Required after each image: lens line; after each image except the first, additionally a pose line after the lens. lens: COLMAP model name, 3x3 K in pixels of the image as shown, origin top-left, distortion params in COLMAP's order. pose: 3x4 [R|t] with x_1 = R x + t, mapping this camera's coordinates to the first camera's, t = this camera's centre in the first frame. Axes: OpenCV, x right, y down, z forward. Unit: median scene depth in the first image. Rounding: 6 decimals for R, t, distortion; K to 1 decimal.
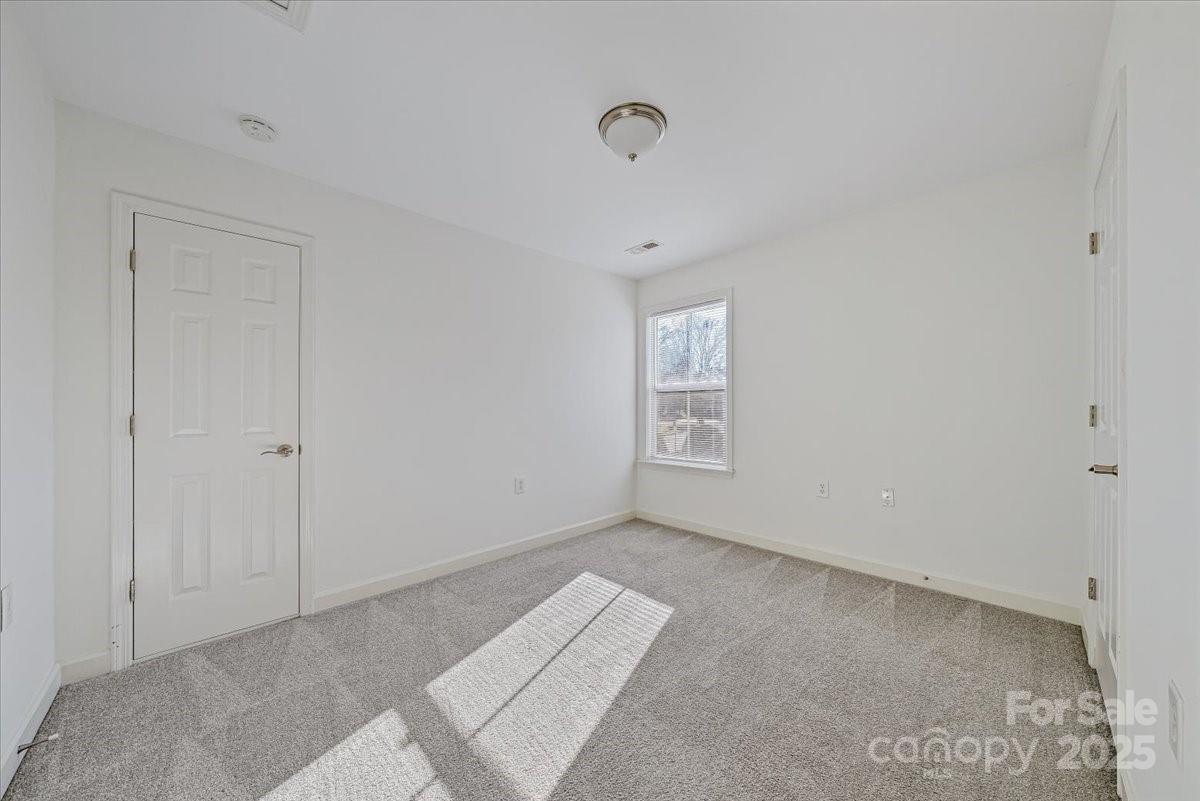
lens RADIAL K [[406.7, 0, 600.0], [0, 406.7, 400.5], [0, 0, 1]] dist [0.000407, -0.000005]
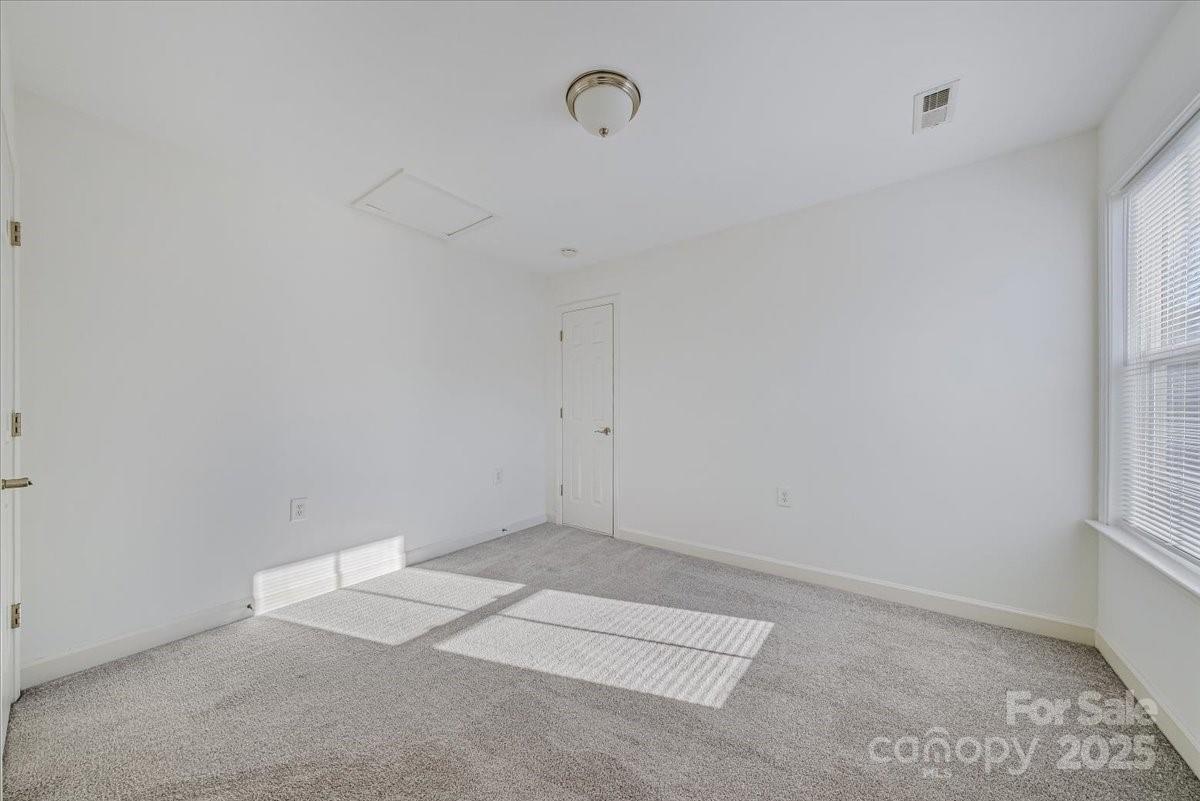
lens RADIAL K [[412.9, 0, 617.3], [0, 412.9, 399.7], [0, 0, 1]] dist [-0.000580, -0.000139]
pose [[0.186360, 0.001205, -0.982481, 0.811490], [0.021383, 0.999757, 0.005282, -0.010138], [0.982249, -0.021992, 0.186289, 0.698547]]
